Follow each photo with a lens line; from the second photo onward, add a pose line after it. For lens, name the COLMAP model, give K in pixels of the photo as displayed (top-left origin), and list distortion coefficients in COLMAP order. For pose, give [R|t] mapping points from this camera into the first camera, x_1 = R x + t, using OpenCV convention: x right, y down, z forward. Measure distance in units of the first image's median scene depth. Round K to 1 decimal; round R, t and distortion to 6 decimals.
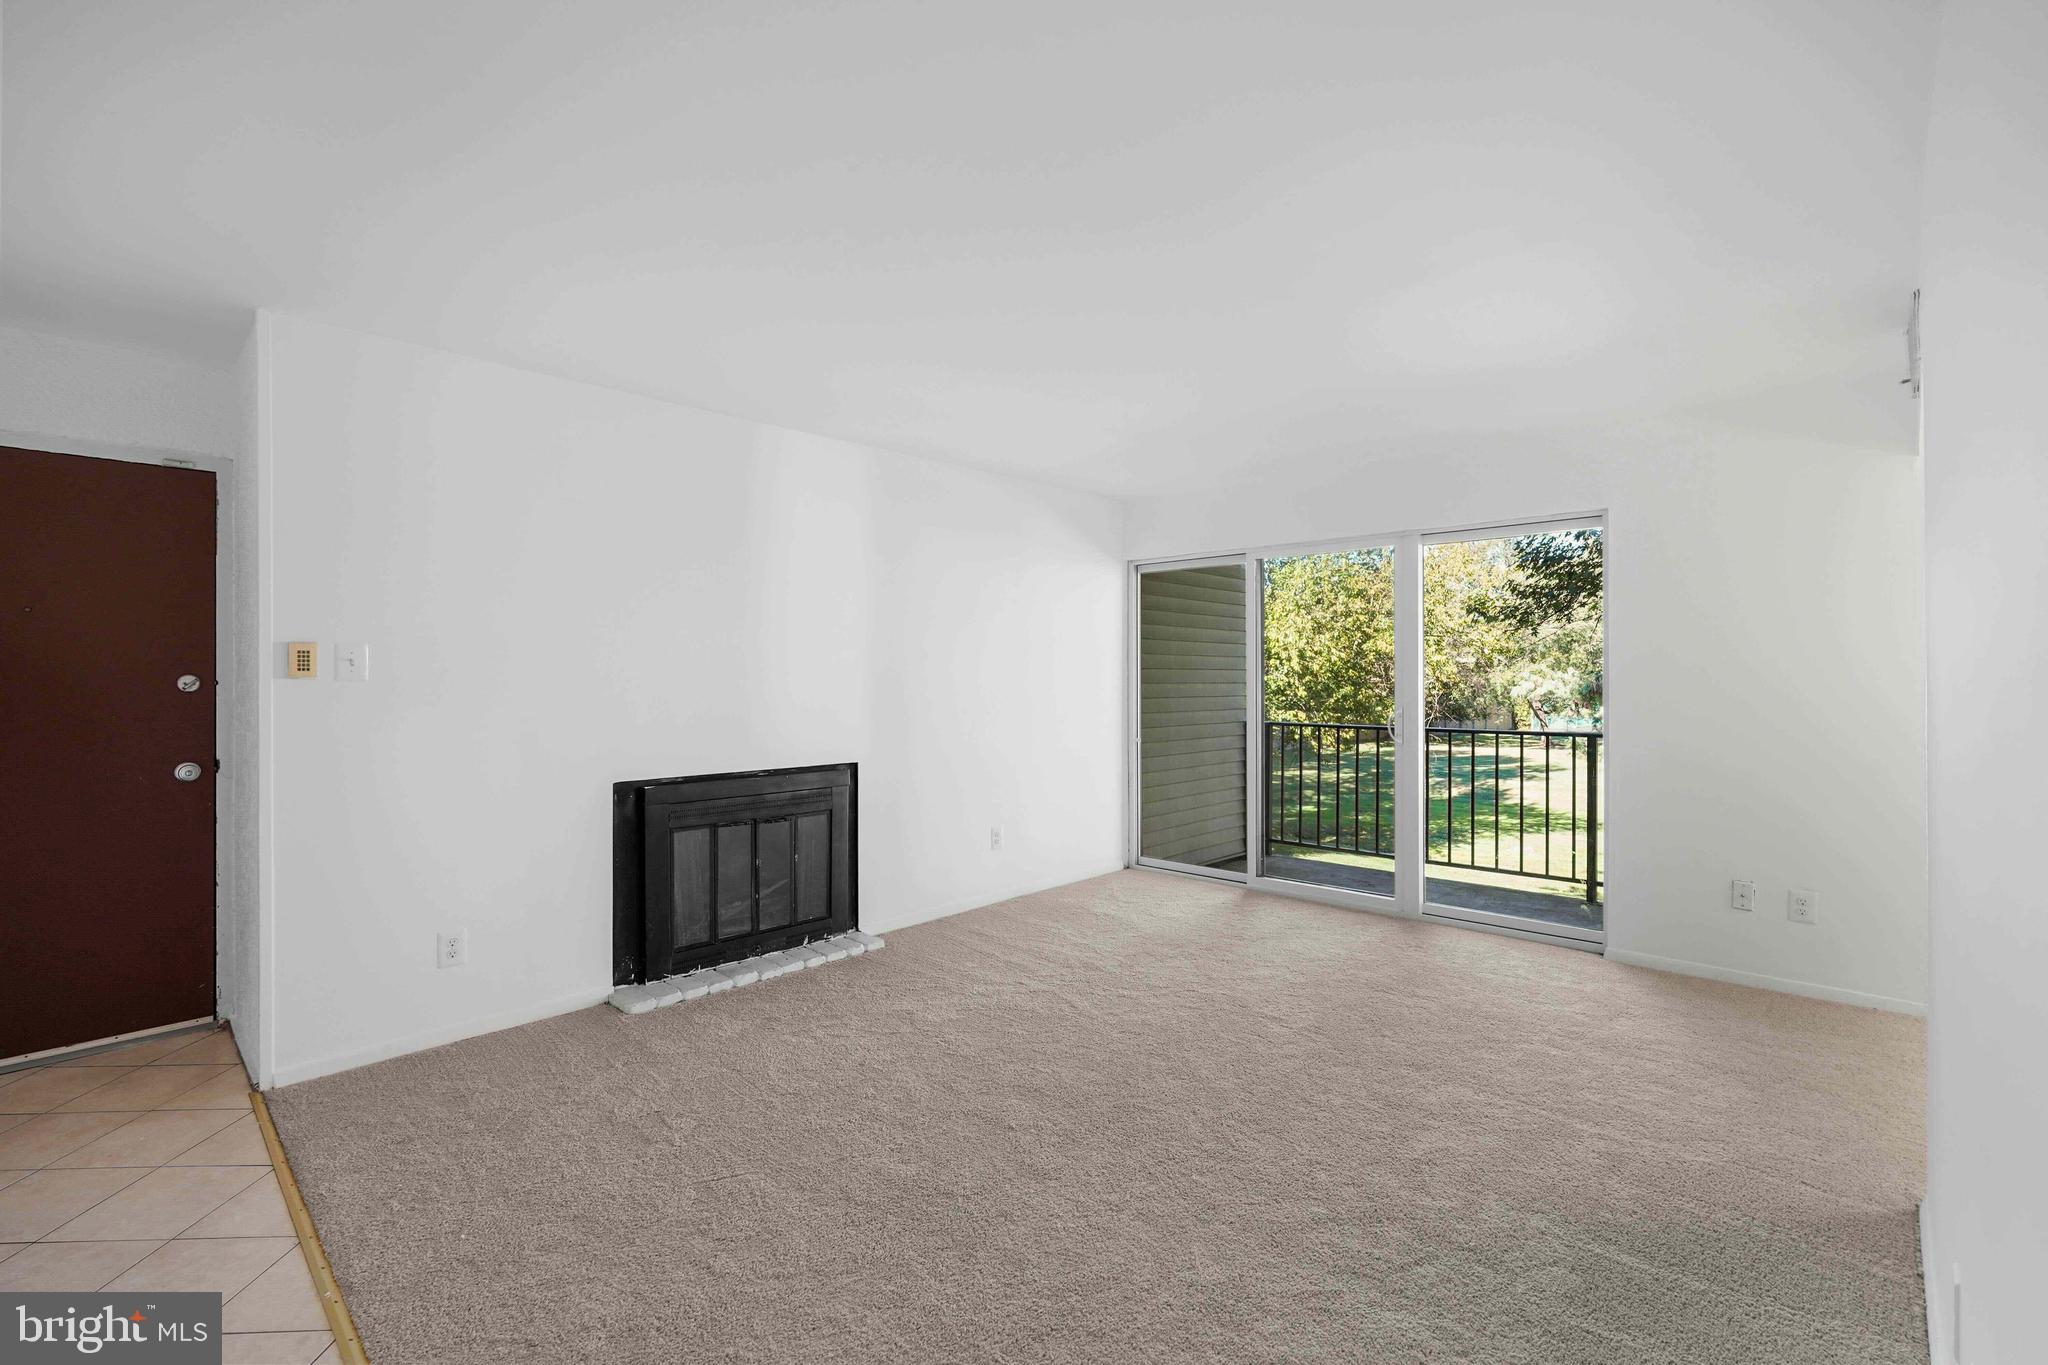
lens RADIAL K [[906.1, 0, 1026.6], [0, 906.1, 650.8], [0, 0, 1]] dist [-0.028742, 0.011902]
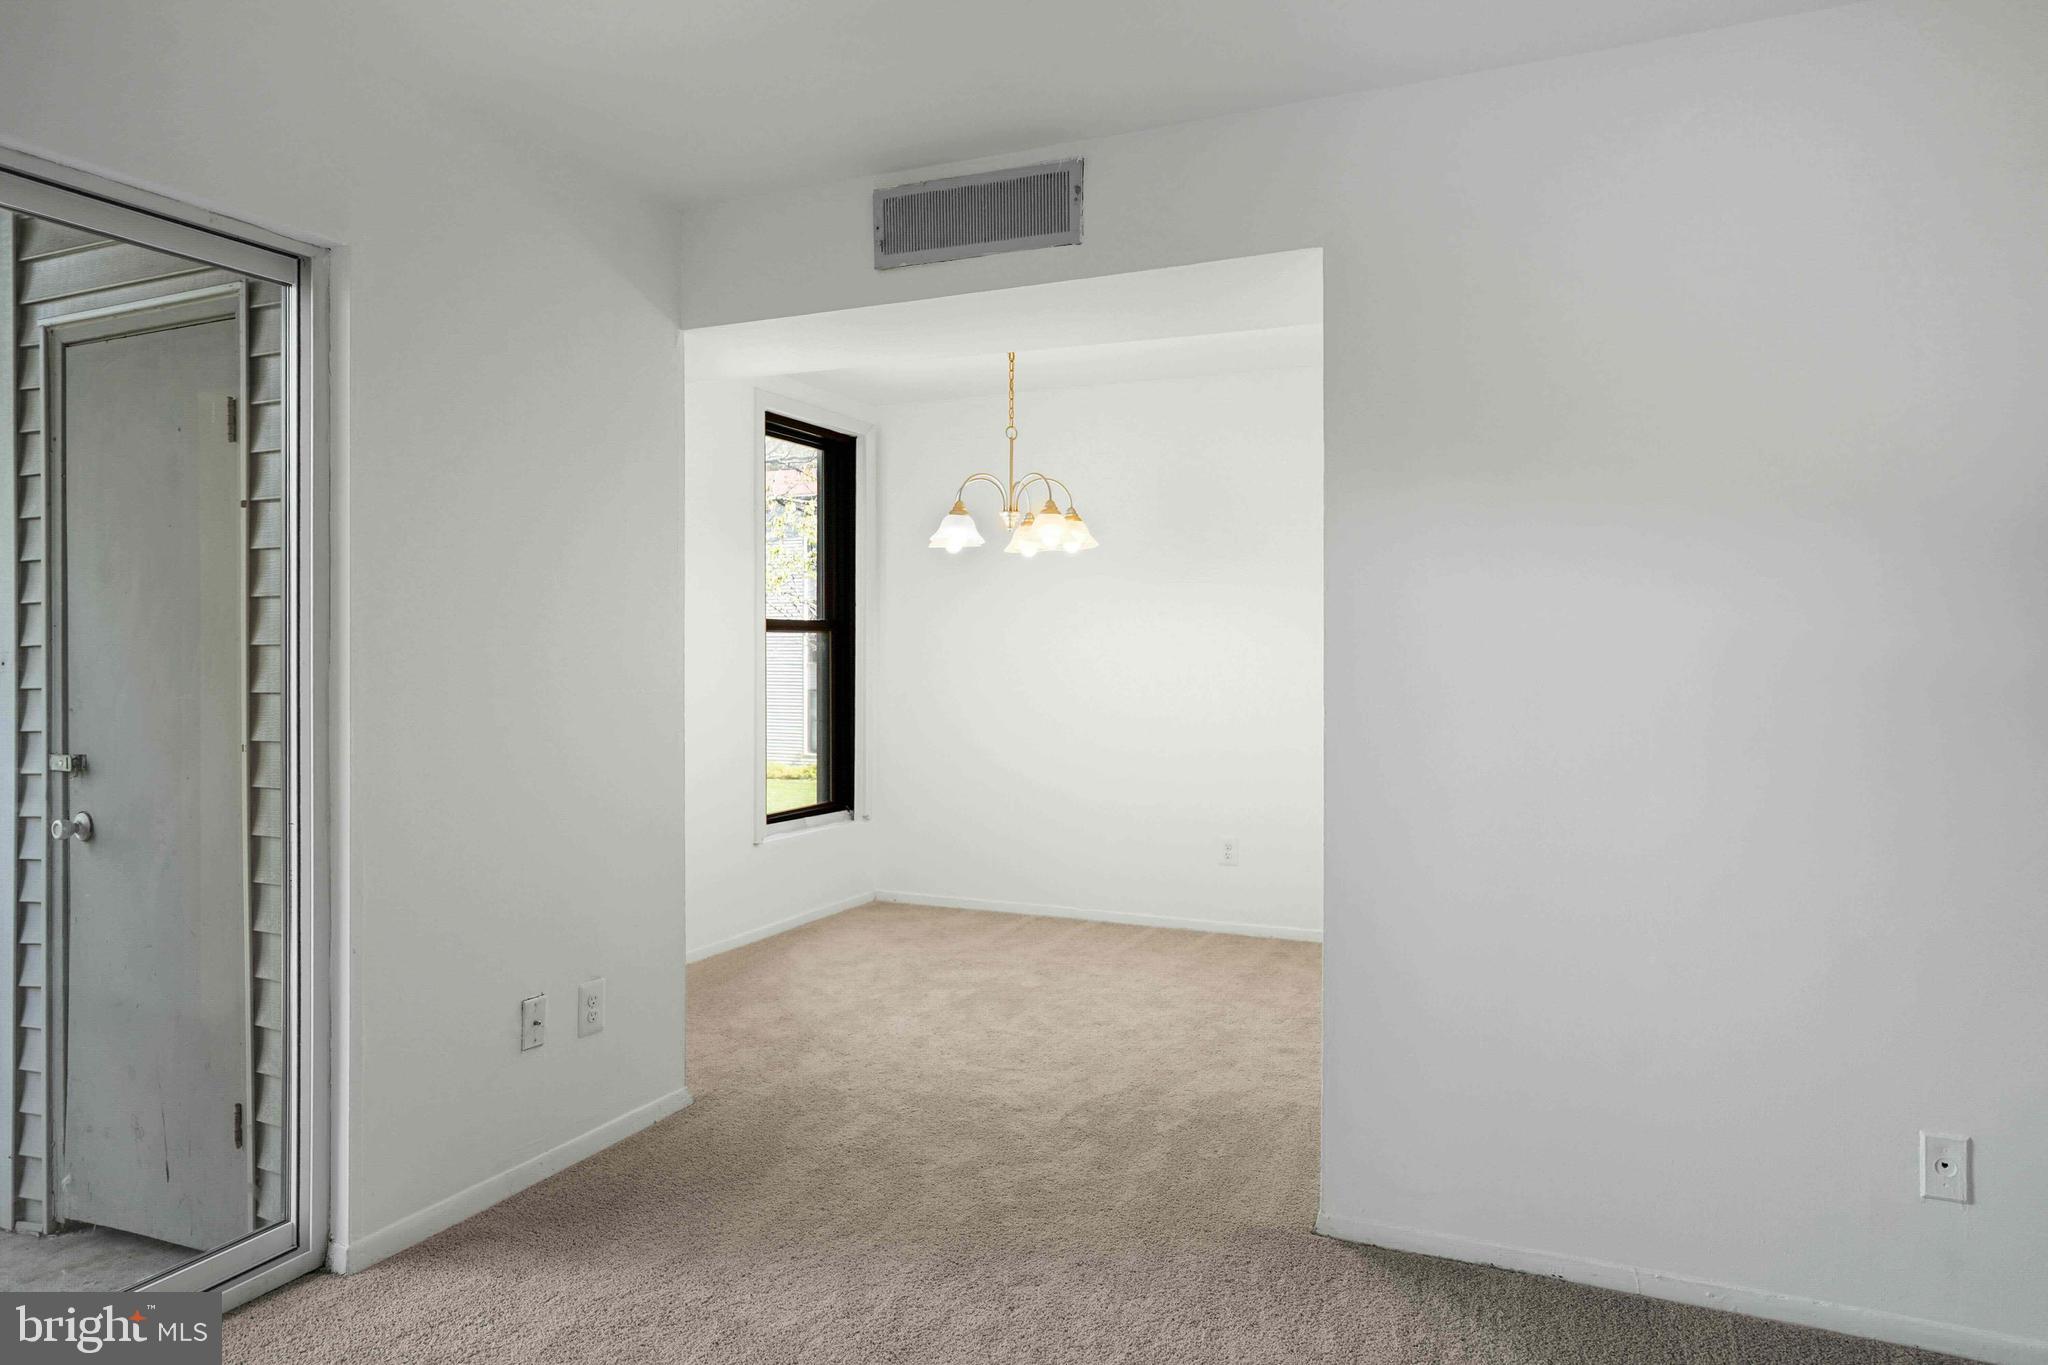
lens RADIAL K [[1255.8, 0, 1027.0], [0, 1255.8, 650.8], [0, 0, 1]] dist [0.004485, 0.003579]
pose [[-0.310141, -0.003716, 0.950683, -0.047768], [-0.023970, 0.999705, -0.003912, 0.034068], [-0.950388, -0.024001, -0.310138, 0.928152]]
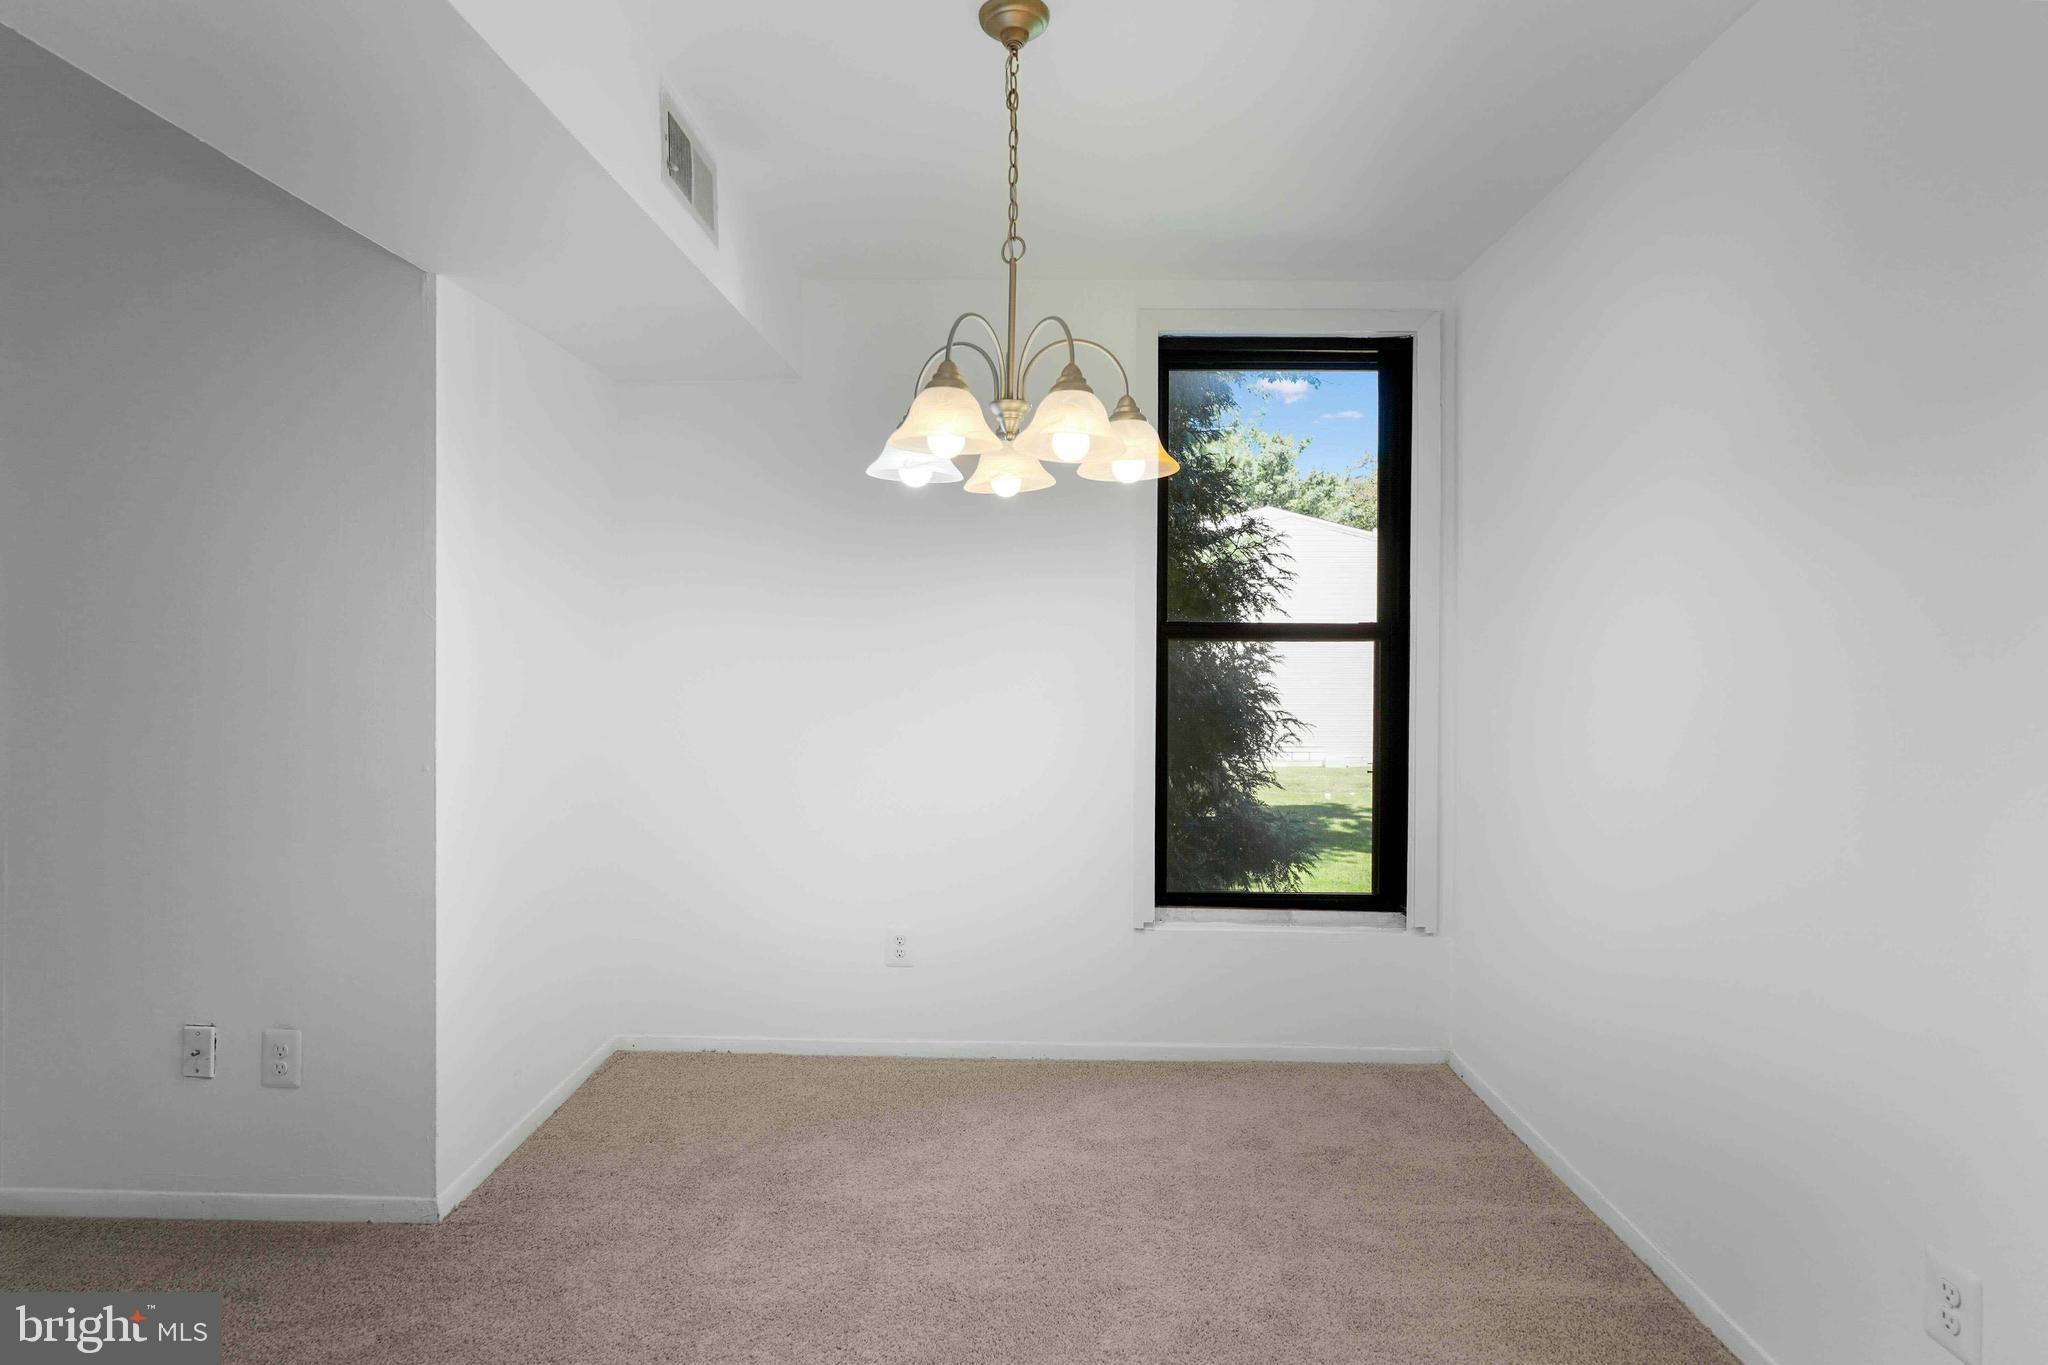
lens RADIAL K [[1047.6, 0, 1024.0], [0, 1047.6, 682.5], [0, 0, 1]] dist [0.002464, 0.001046]
pose [[0.746937, -0.014443, 0.664738, 0.724768], [-0.024373, 0.998497, 0.049081, 0.008571], [-0.664448, -0.052862, 0.745462, 0.211285]]
